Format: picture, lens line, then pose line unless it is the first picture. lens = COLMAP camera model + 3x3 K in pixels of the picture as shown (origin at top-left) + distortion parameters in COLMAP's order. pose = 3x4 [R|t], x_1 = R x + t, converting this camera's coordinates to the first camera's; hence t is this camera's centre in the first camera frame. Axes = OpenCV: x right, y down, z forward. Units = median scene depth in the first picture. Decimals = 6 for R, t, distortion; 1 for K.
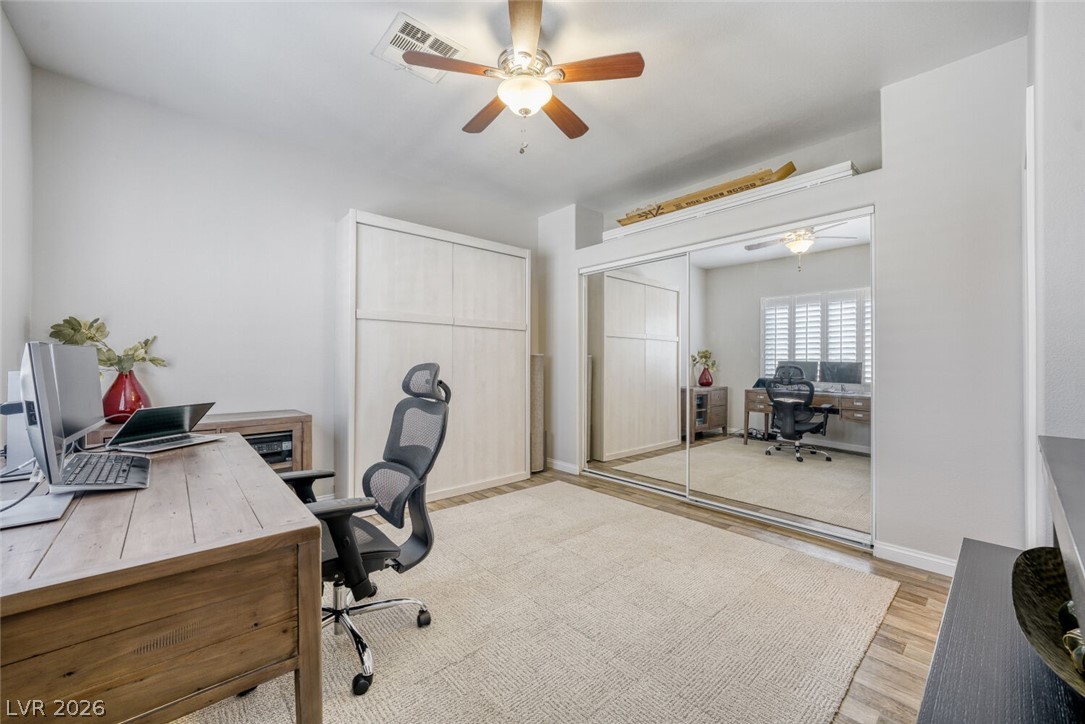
lens RADIAL K [[423.3, 0, 540.1], [0, 423.3, 359.3], [0, 0, 1]] dist [-0.018600, 0.005682]
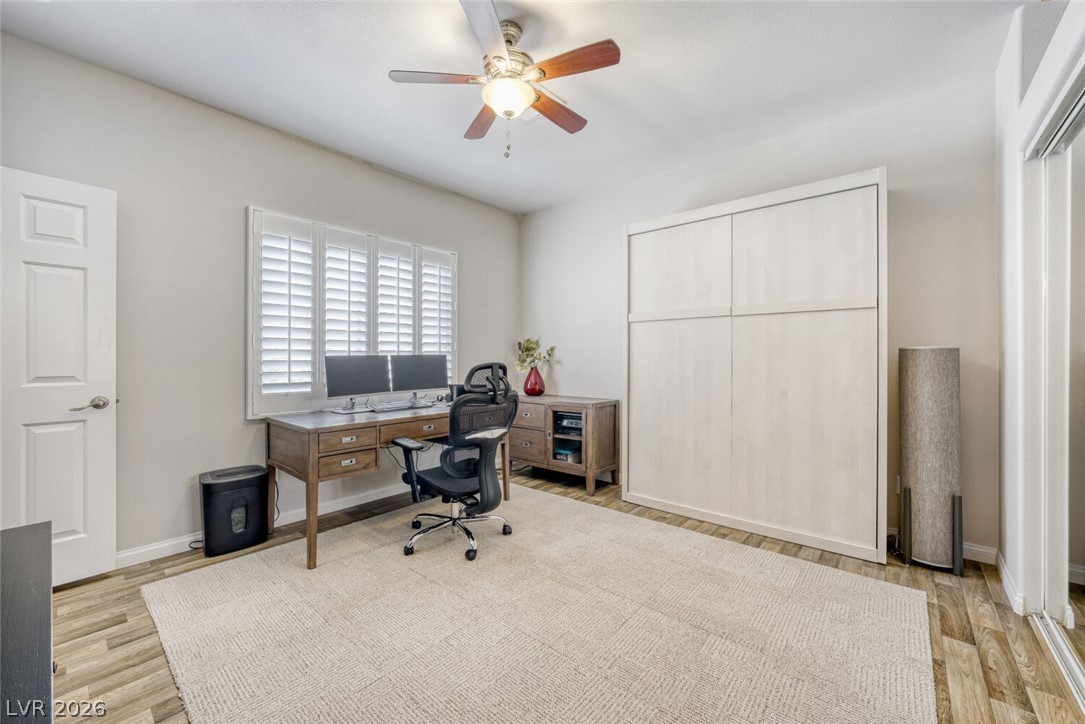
lens RADIAL K [[423.3, 0, 540.1], [0, 423.3, 359.3], [0, 0, 1]] dist [-0.018600, 0.005682]
pose [[0.133391, -0.009990, -0.991013, 0.559337], [0.007161, 0.999933, -0.009116, 0.007505], [0.991038, -0.005881, 0.133453, 0.542934]]
